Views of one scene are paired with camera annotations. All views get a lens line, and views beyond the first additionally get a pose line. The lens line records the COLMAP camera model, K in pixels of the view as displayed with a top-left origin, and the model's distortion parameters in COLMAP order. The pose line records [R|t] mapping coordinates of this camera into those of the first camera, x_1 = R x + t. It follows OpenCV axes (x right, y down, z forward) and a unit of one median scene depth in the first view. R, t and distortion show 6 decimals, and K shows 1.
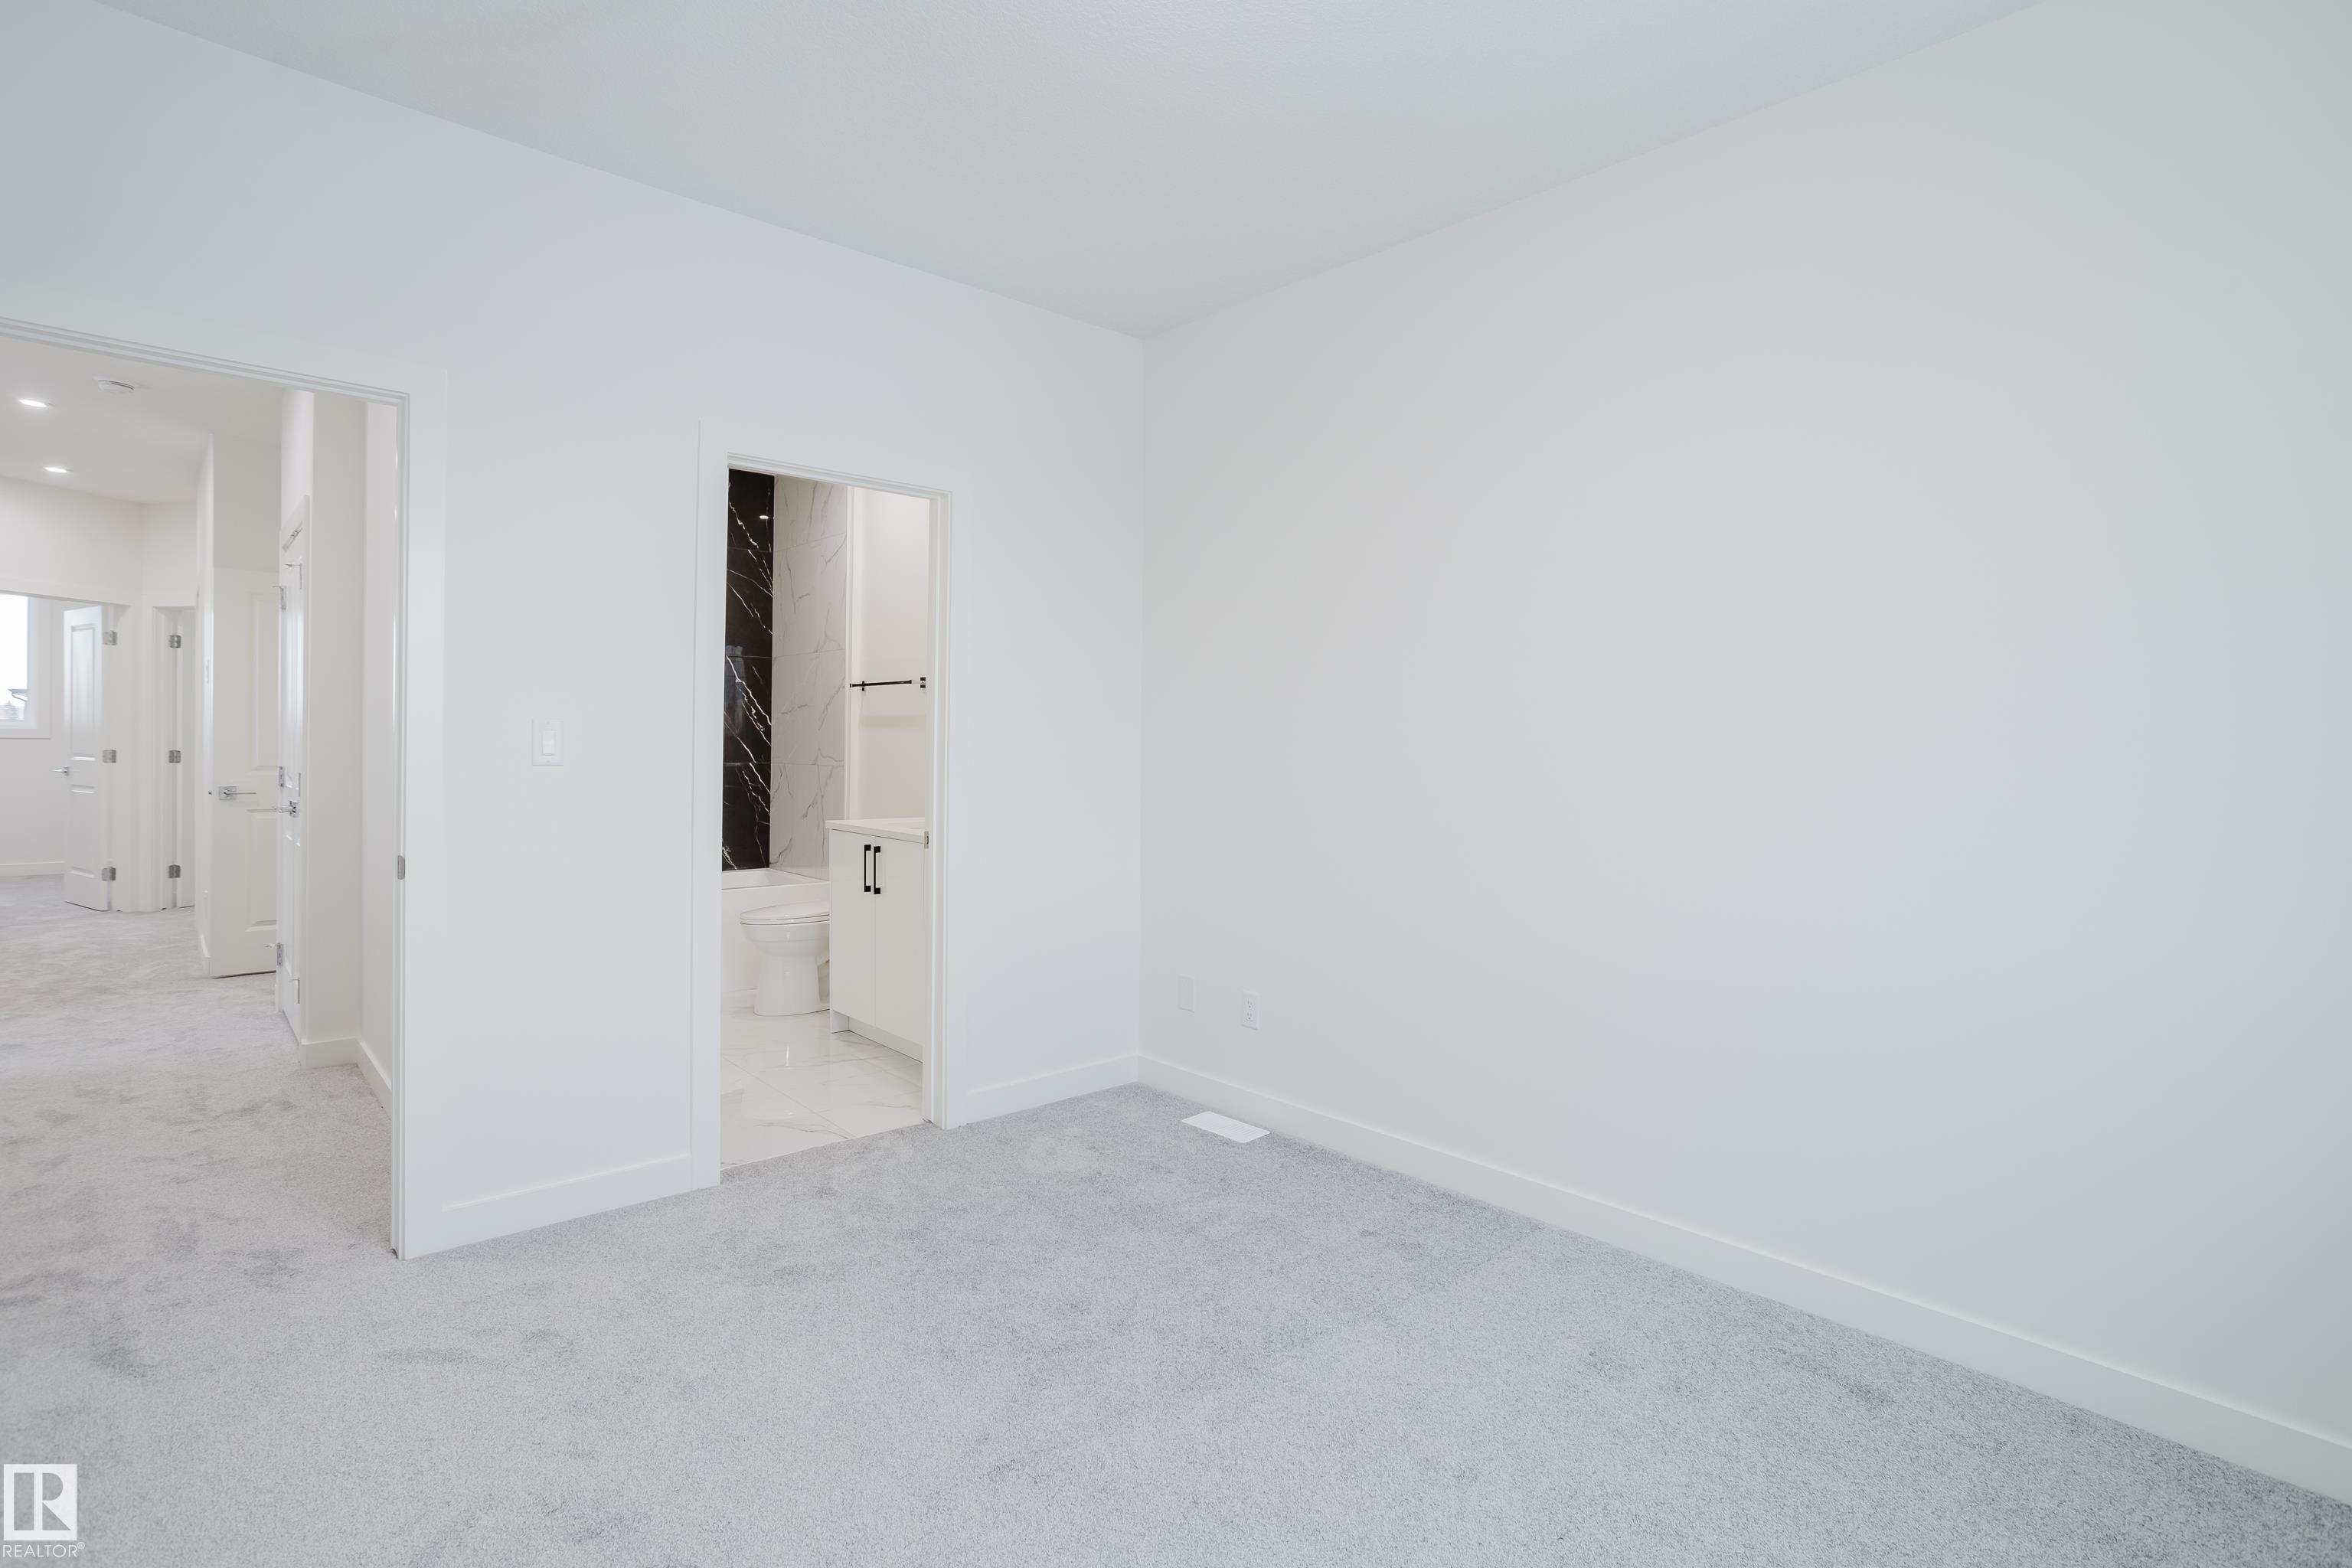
lens RADIAL K [[1142.1, 0, 1188.1], [0, 1142.1, 757.8], [0, 0, 1]] dist [-0.008449, 0.008415]
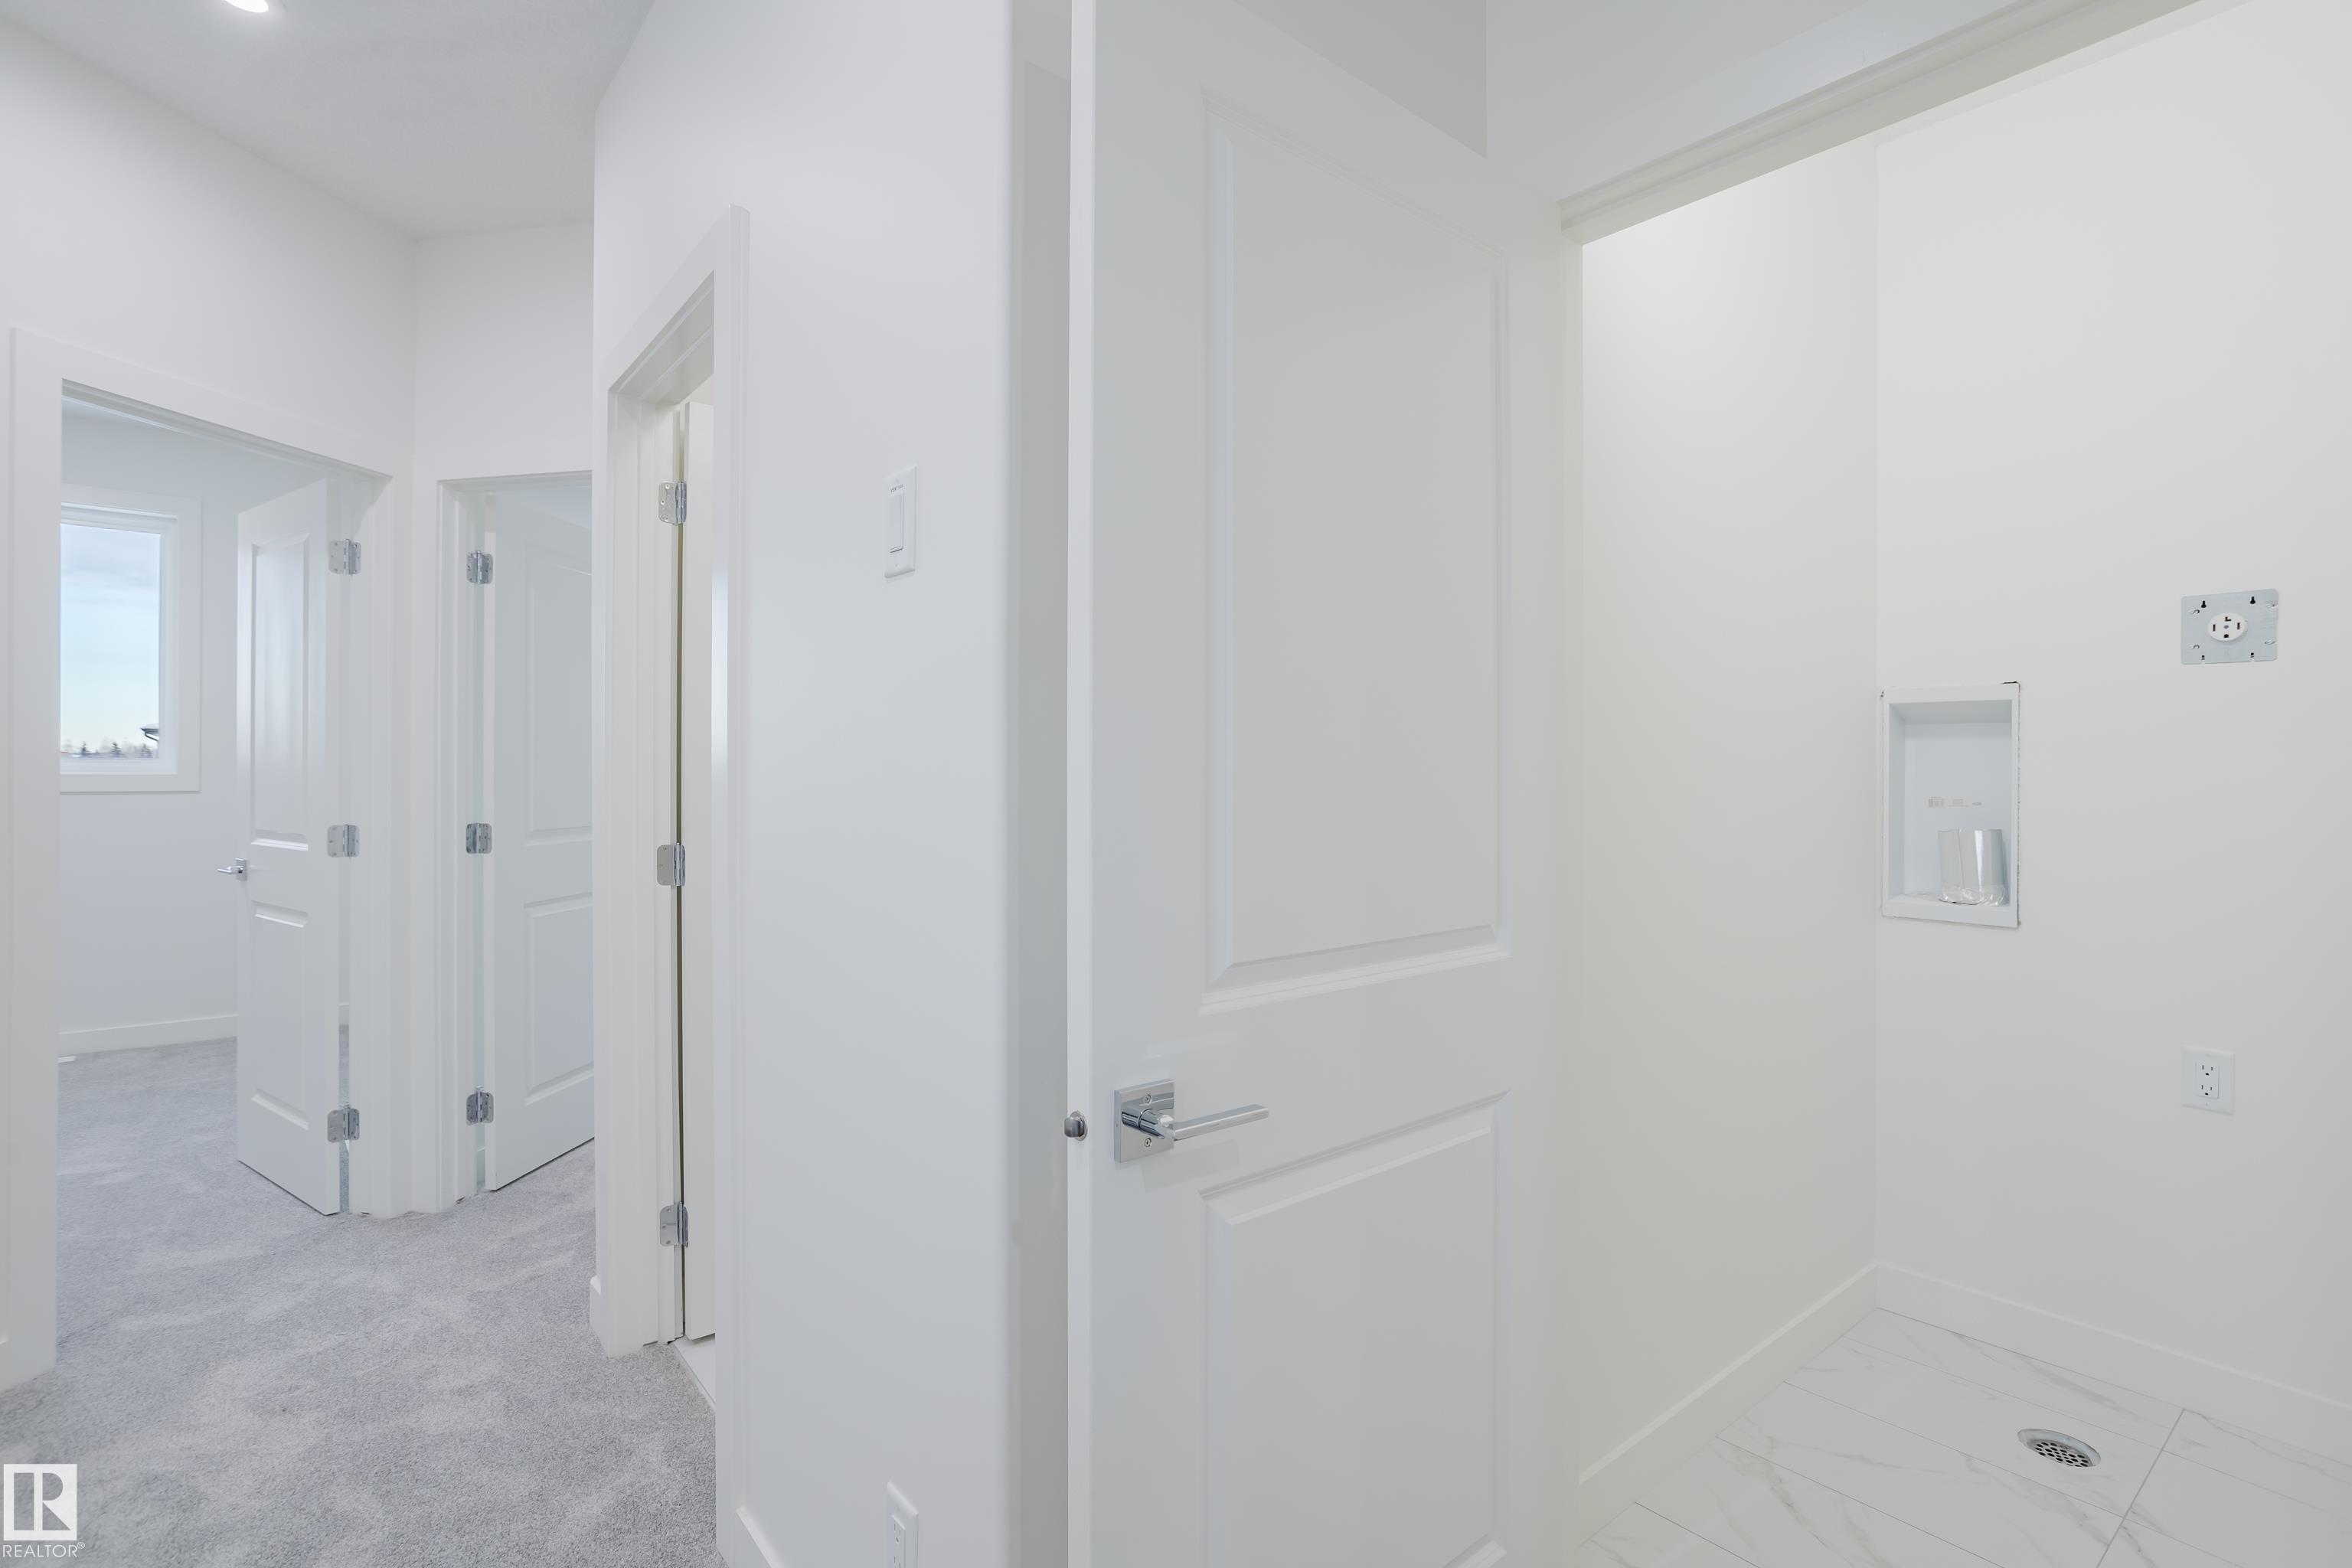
lens RADIAL K [[1142.1, 0, 1174.7], [0, 1142.1, 787.0], [0, 0, 1]] dist [-0.008449, 0.008415]
pose [[0.997699, -0.008164, -0.067313, -0.427694], [0.007835, 0.999956, -0.005154, -0.011451], [0.067352, 0.004615, 0.997719, 0.421701]]
